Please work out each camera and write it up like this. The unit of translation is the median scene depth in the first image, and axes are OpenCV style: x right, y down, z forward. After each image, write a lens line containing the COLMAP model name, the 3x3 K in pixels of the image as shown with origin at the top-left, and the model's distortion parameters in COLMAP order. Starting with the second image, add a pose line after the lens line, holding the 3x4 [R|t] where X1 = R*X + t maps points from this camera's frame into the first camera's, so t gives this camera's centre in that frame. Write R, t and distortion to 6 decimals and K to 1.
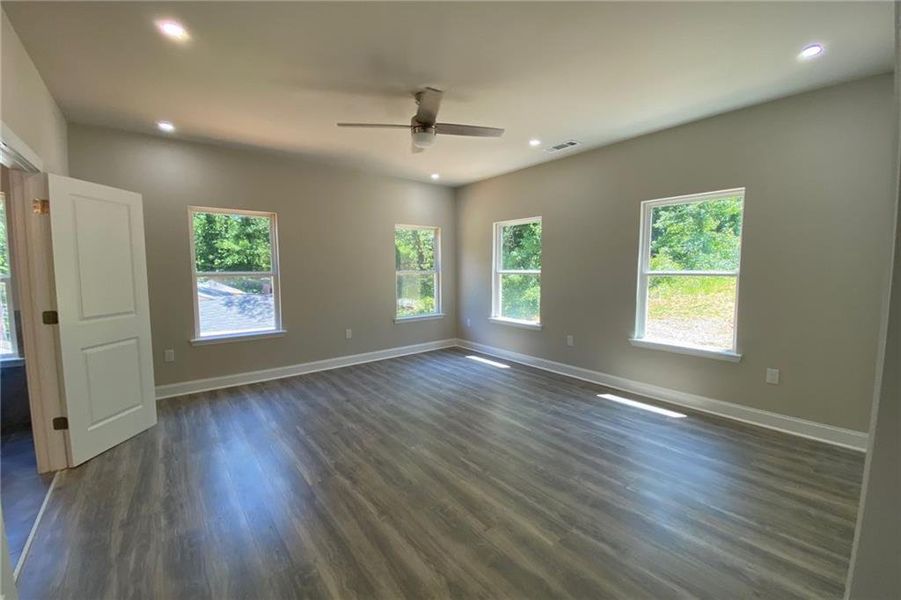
lens RADIAL K [[353.0, 0, 450.5], [0, 353.0, 300.0], [0, 0, 1]] dist [-0.001497, -0.000146]
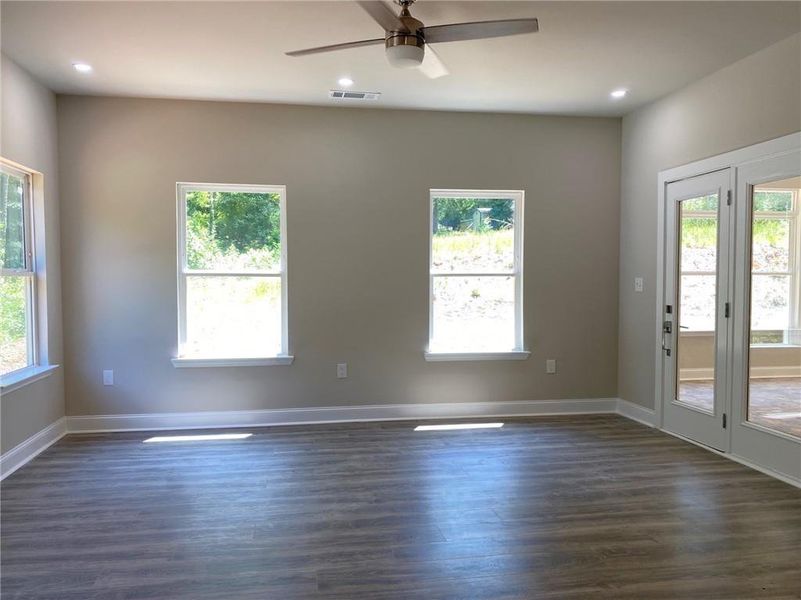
lens RADIAL K [[606.5, 0, 400.5], [0, 606.5, 300.0], [0, 0, 1]] dist [0.098388, -0.143961]
pose [[0.504773, -0.027625, 0.862810, -0.721673], [0.076078, 0.997022, -0.012586, -0.000421], [-0.859893, 0.071994, 0.505371, 0.325116]]
